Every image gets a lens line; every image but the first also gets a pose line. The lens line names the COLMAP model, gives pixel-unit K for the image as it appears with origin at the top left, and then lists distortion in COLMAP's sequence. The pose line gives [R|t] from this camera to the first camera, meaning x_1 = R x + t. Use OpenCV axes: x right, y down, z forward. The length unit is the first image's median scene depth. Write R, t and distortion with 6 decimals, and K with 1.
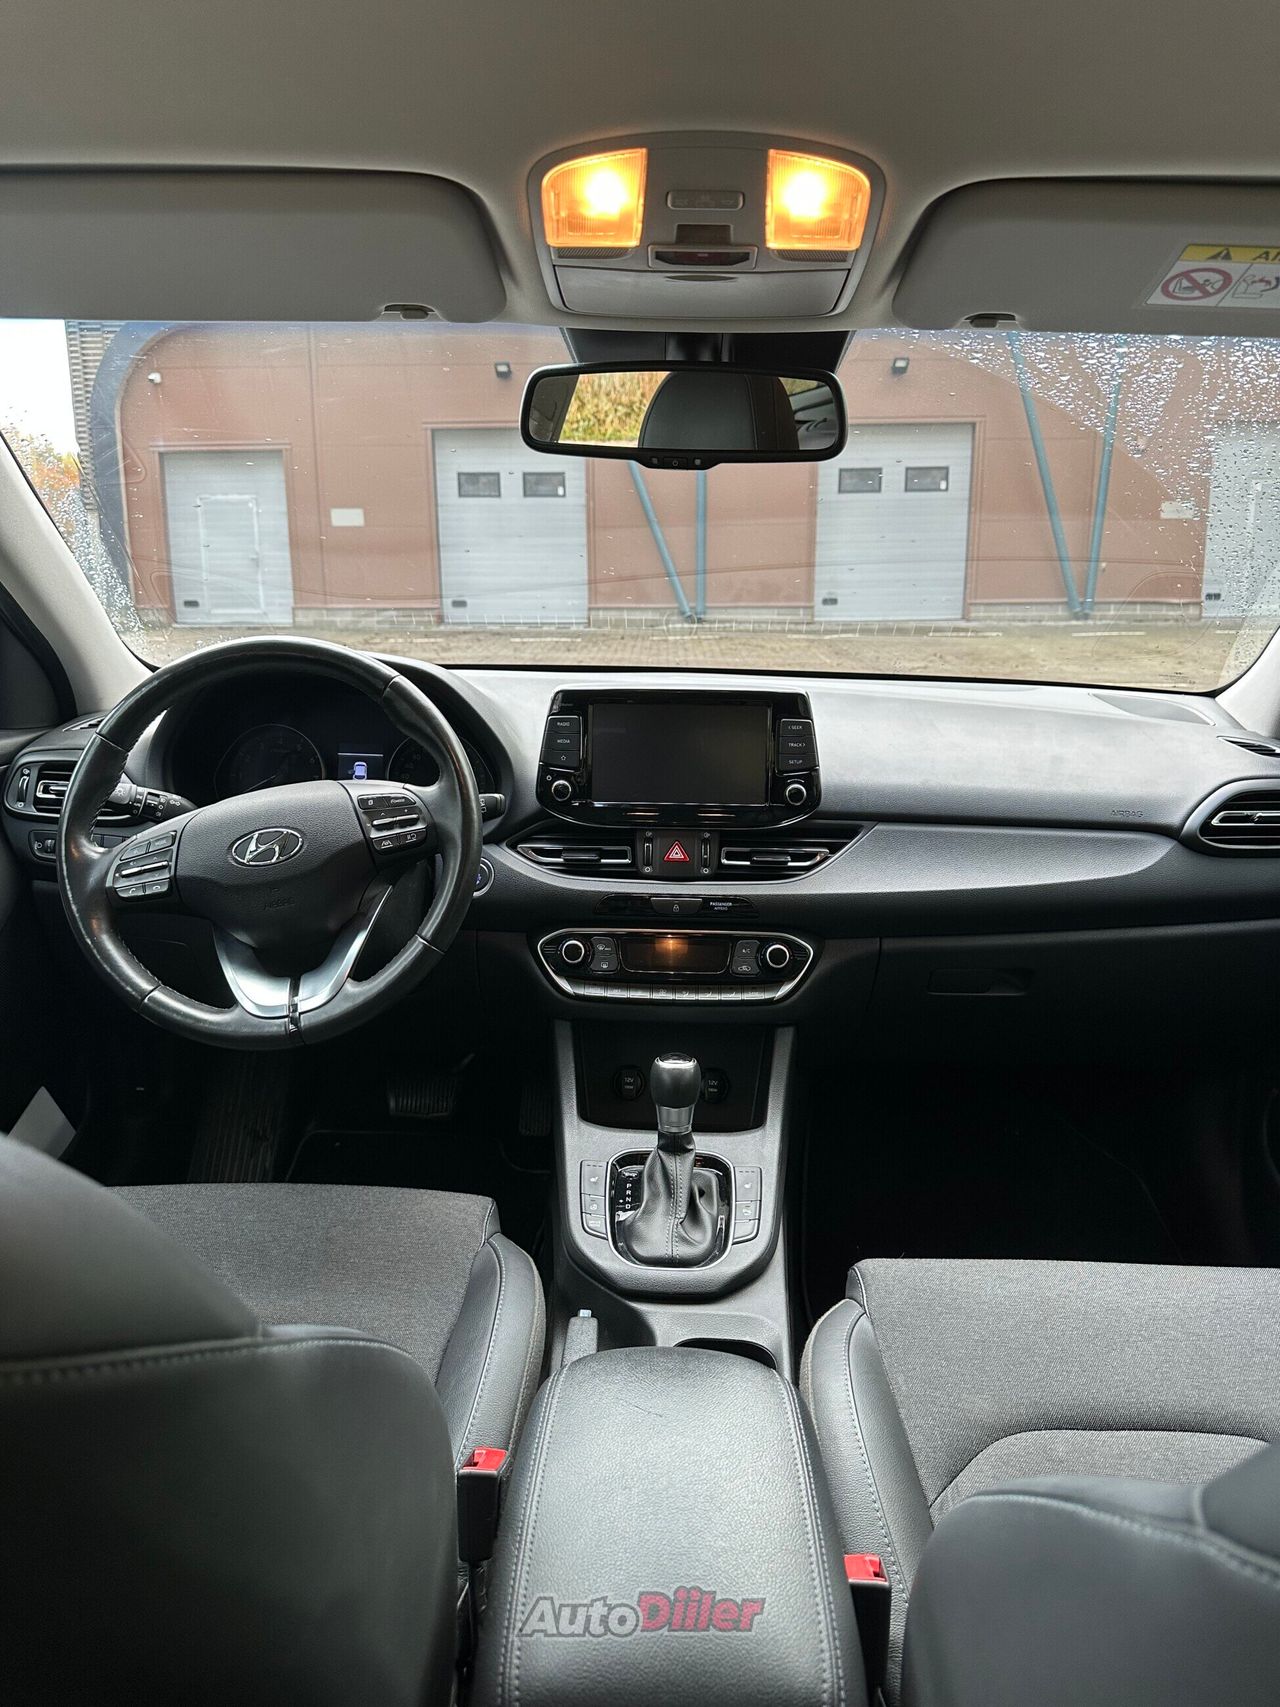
lens RADIAL K [[1193.4, 0, 643.6], [0, 1193.4, 841.8], [0, 0, 1]] dist [0.008568, -0.001271]
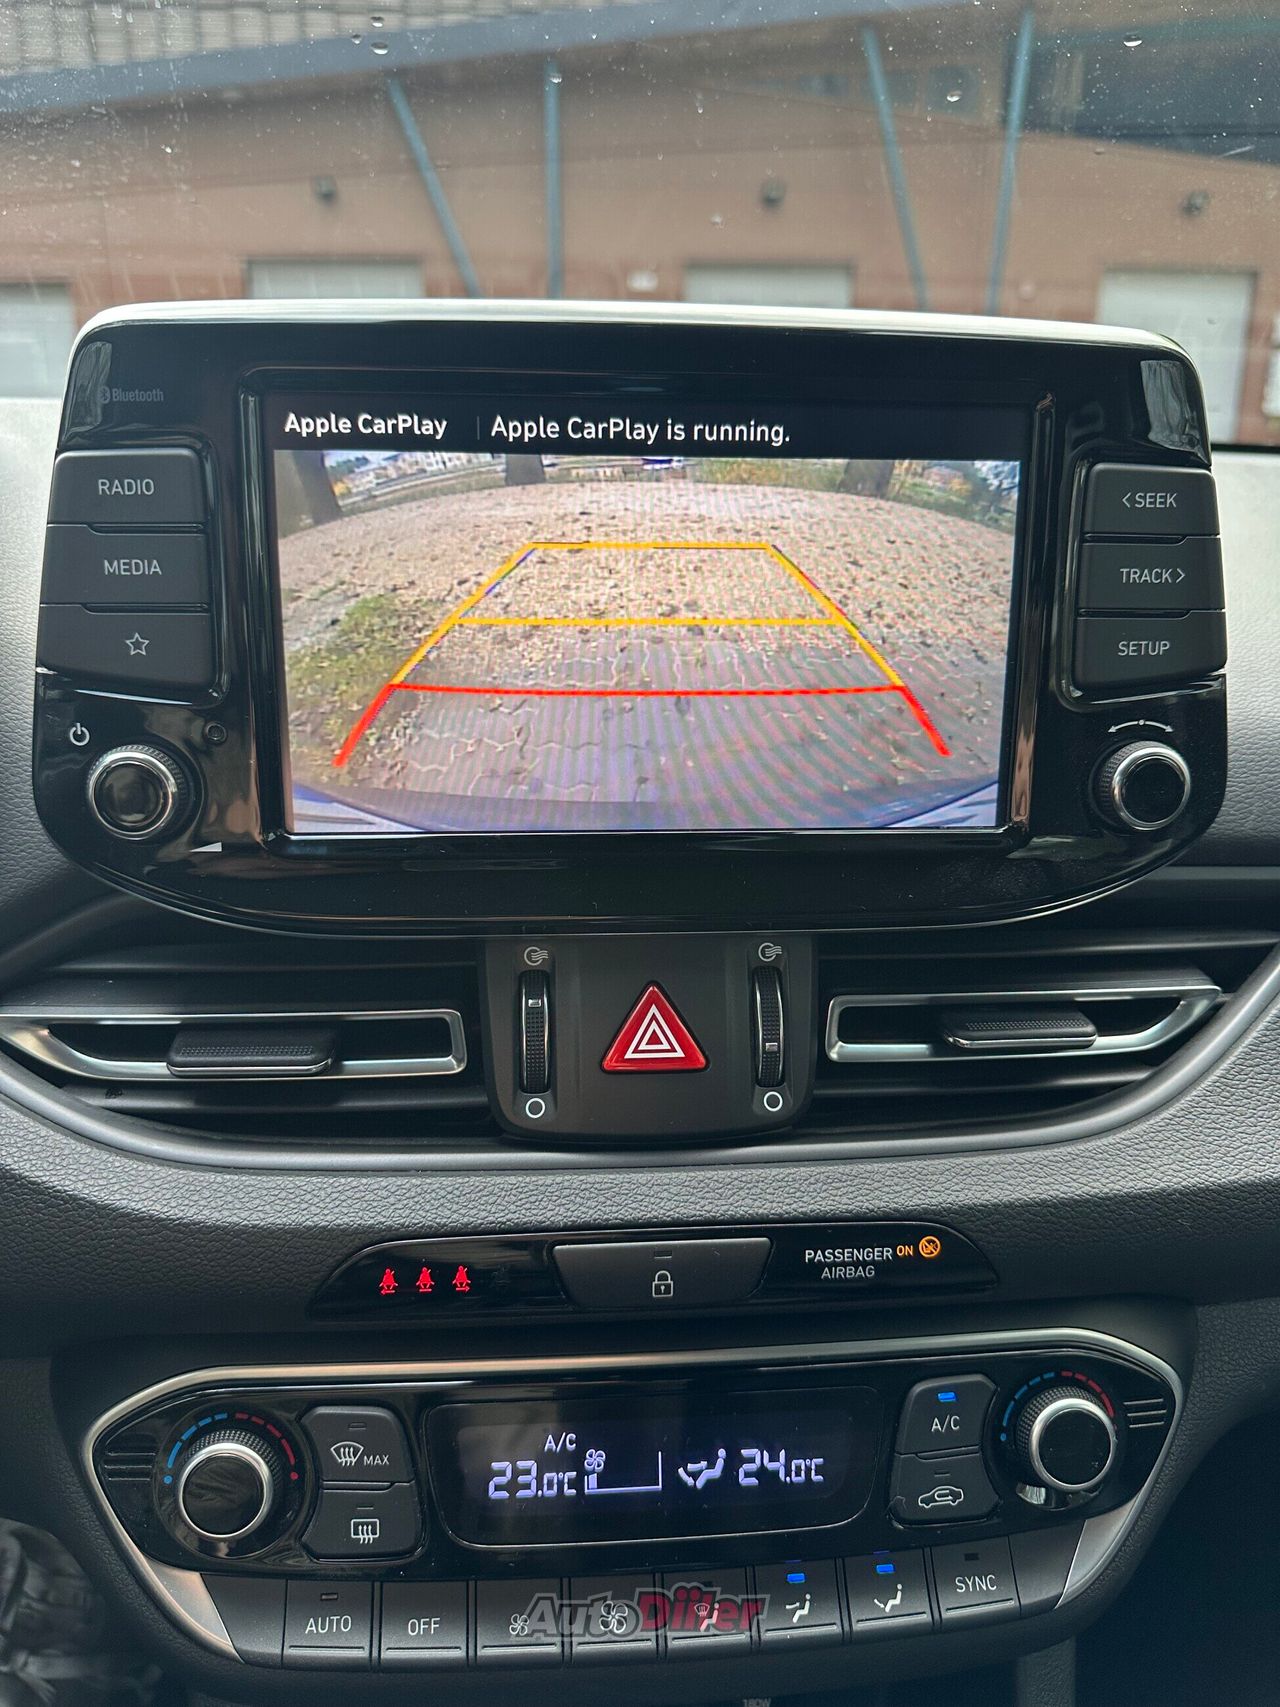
lens RADIAL K [[1193.4, 0, 643.6], [0, 1193.4, 841.8], [0, 0, 1]] dist [0.008568, -0.001271]
pose [[0.993574, -0.032628, 0.108377, 0.000815], [0.020889, 0.993960, 0.107734, -0.055625], [-0.111238, -0.104778, 0.988255, 0.764640]]
